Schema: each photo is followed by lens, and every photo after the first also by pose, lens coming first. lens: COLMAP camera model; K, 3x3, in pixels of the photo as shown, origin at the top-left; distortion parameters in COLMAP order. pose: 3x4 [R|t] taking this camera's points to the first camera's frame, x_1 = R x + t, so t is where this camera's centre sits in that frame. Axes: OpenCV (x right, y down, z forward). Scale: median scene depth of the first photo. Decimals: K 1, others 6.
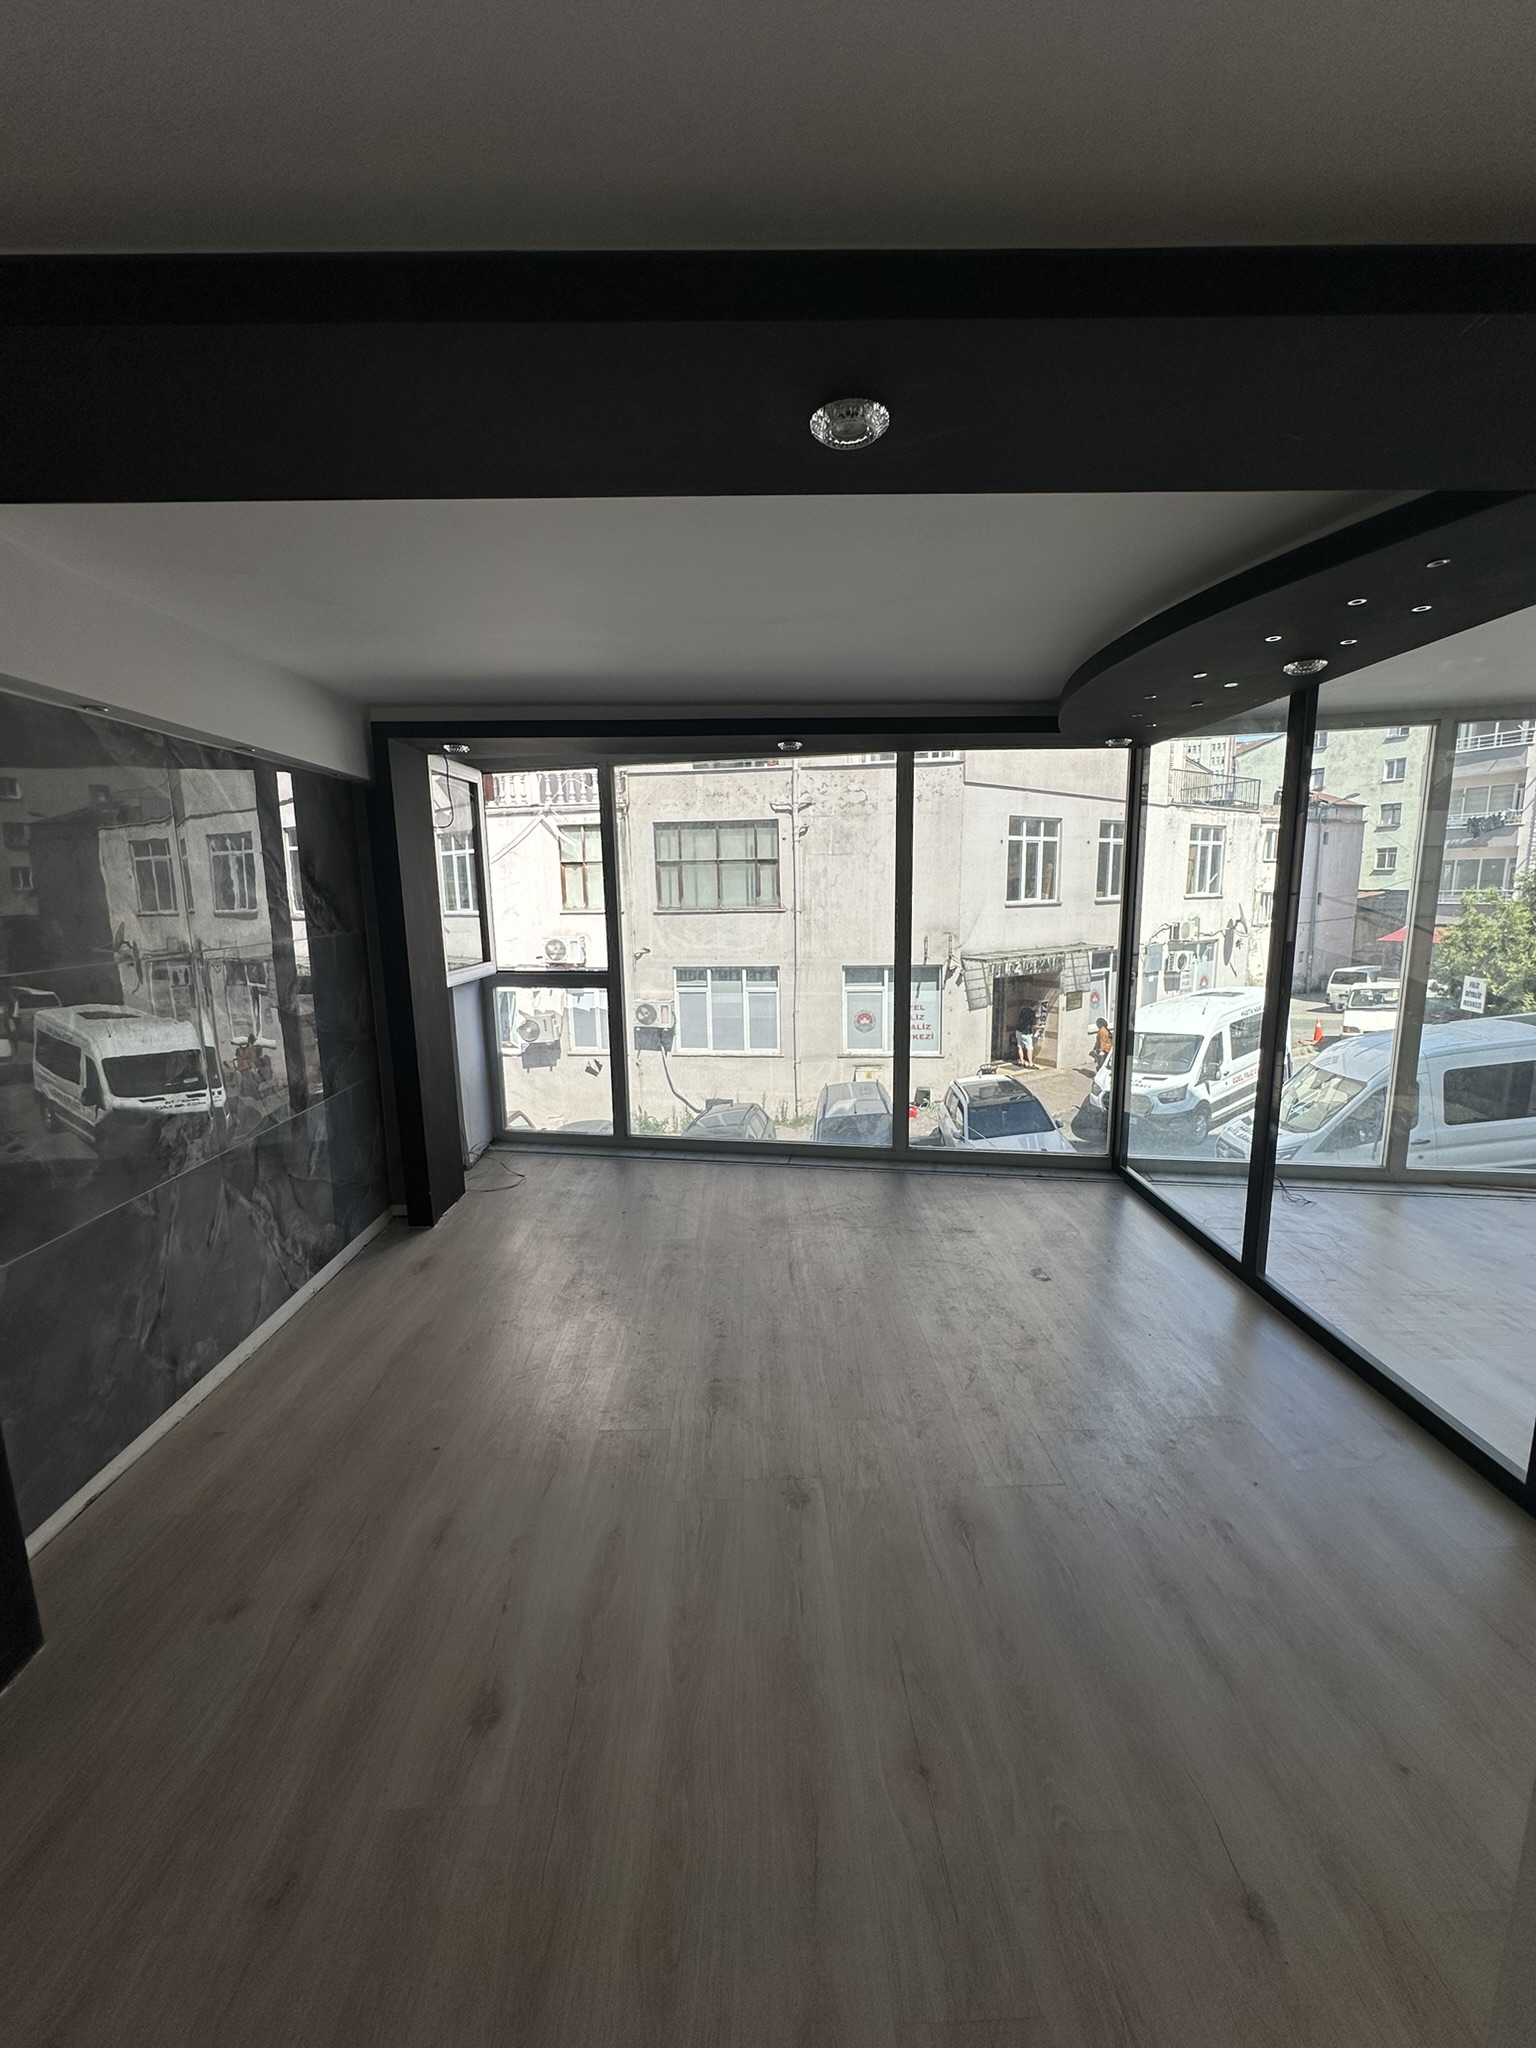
lens RADIAL K [[815.7, 0, 771.3], [0, 815.7, 1026.8], [0, 0, 1]] dist [-0.003788, 0.001072]
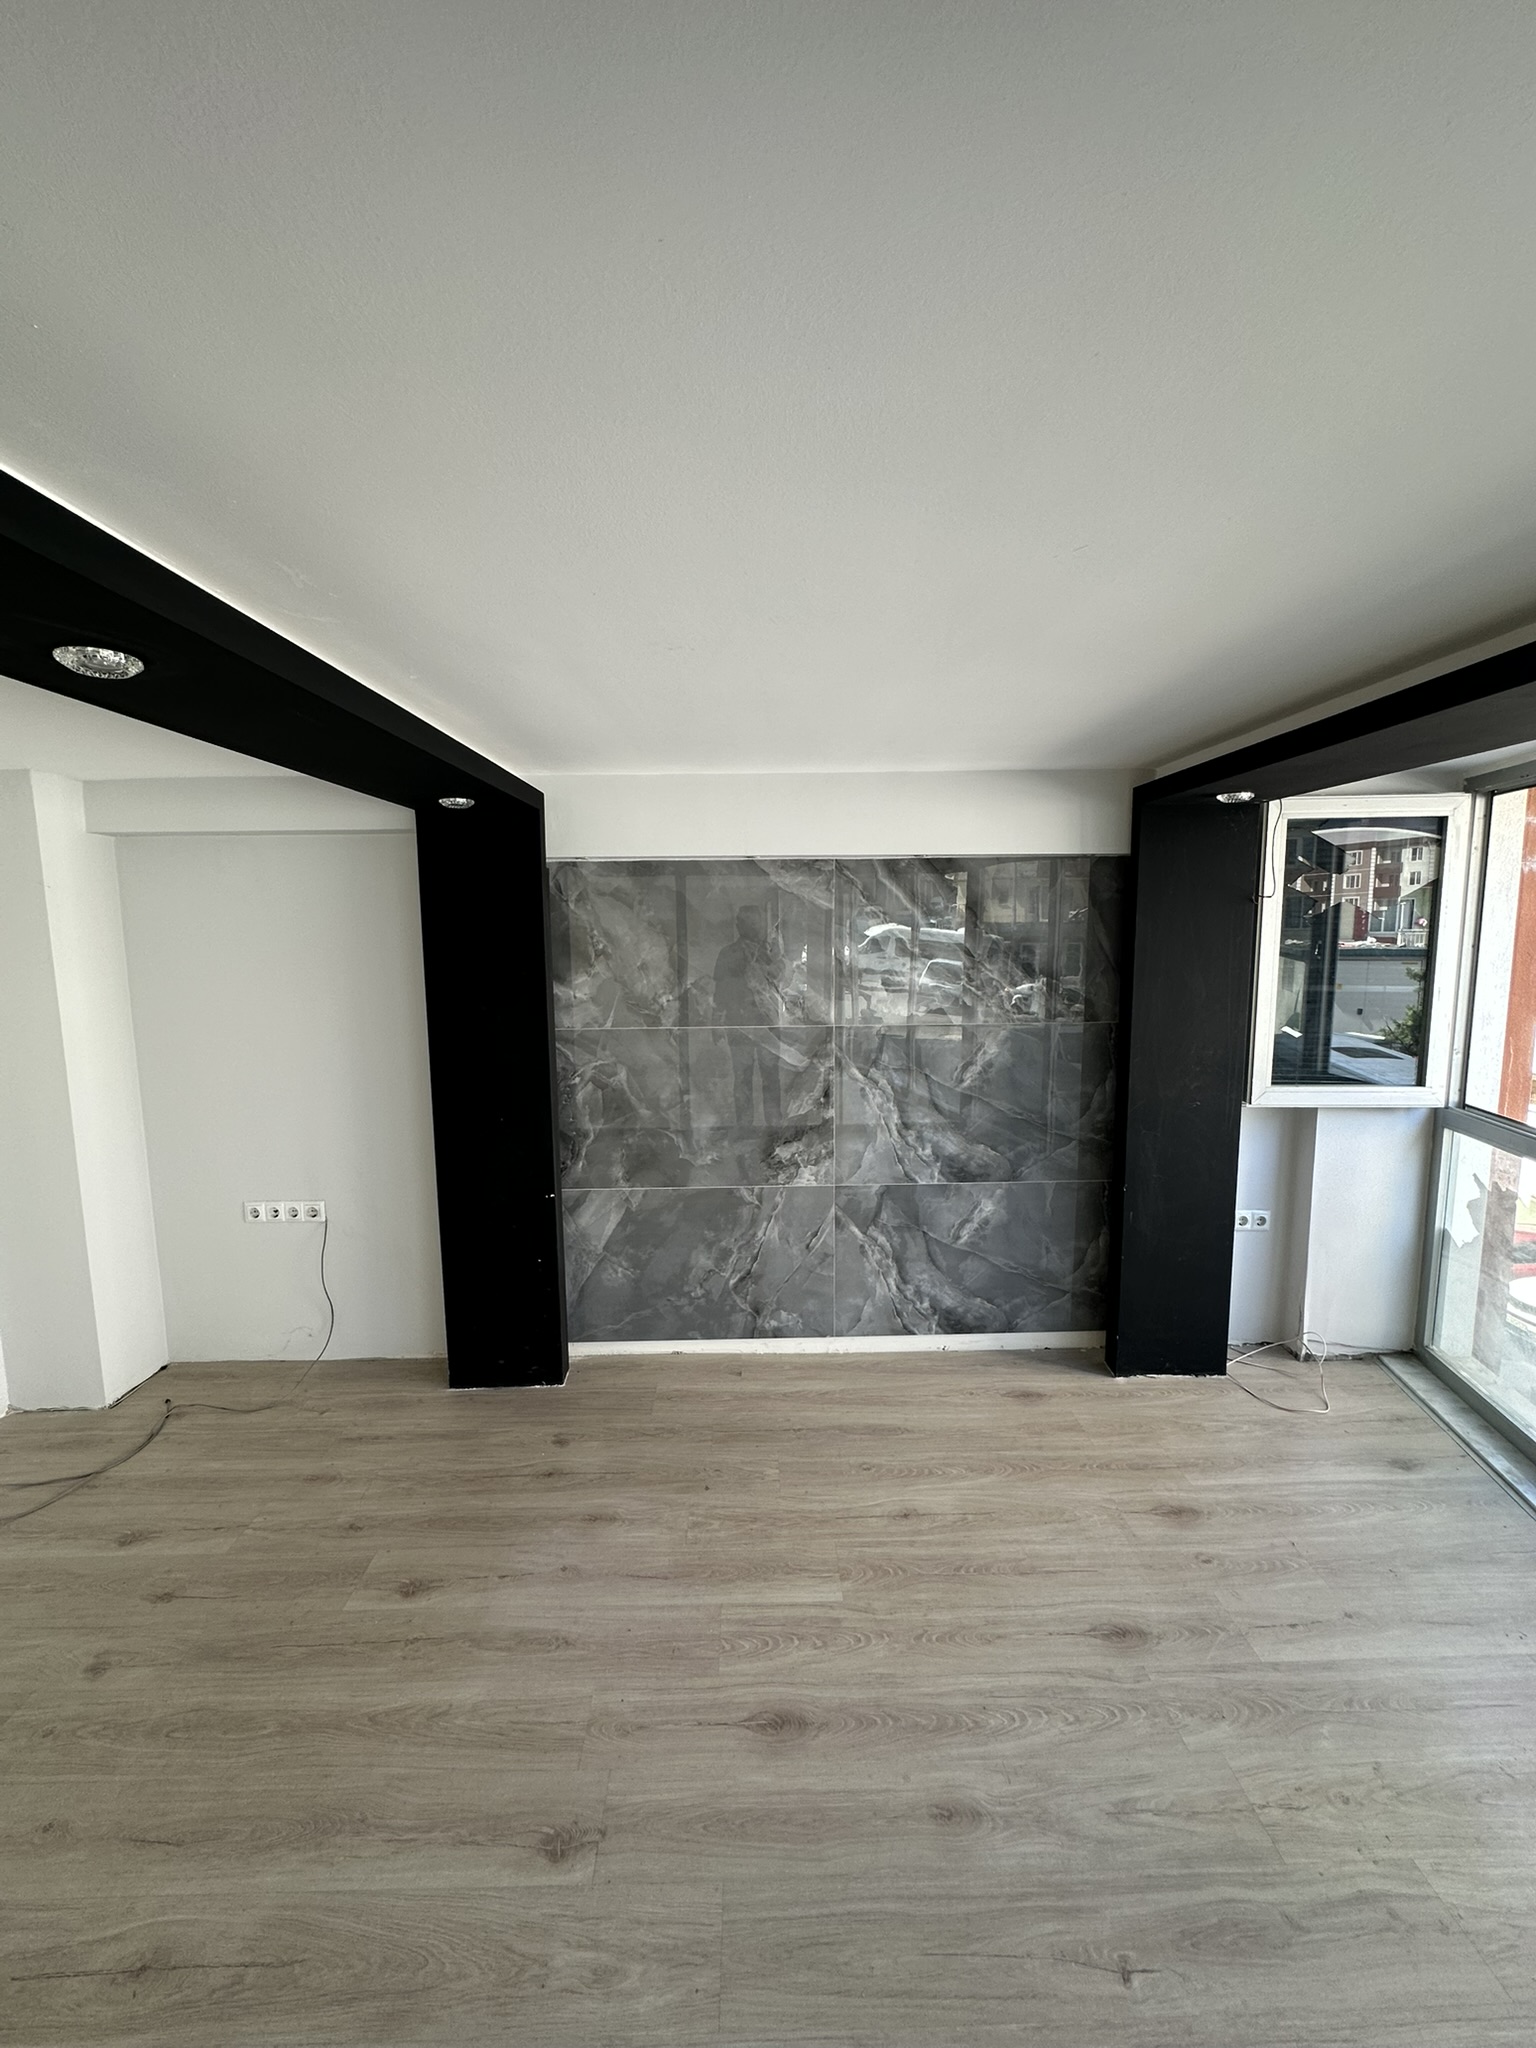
lens RADIAL K [[815.7, 0, 769.7], [0, 815.7, 1025.7], [0, 0, 1]] dist [-0.003788, 0.001072]
pose [[-0.006115, 0.130525, -0.991426, 0.545983], [-0.163094, 0.978039, 0.129768, -0.233771], [0.986592, 0.162489, 0.015307, 0.851475]]
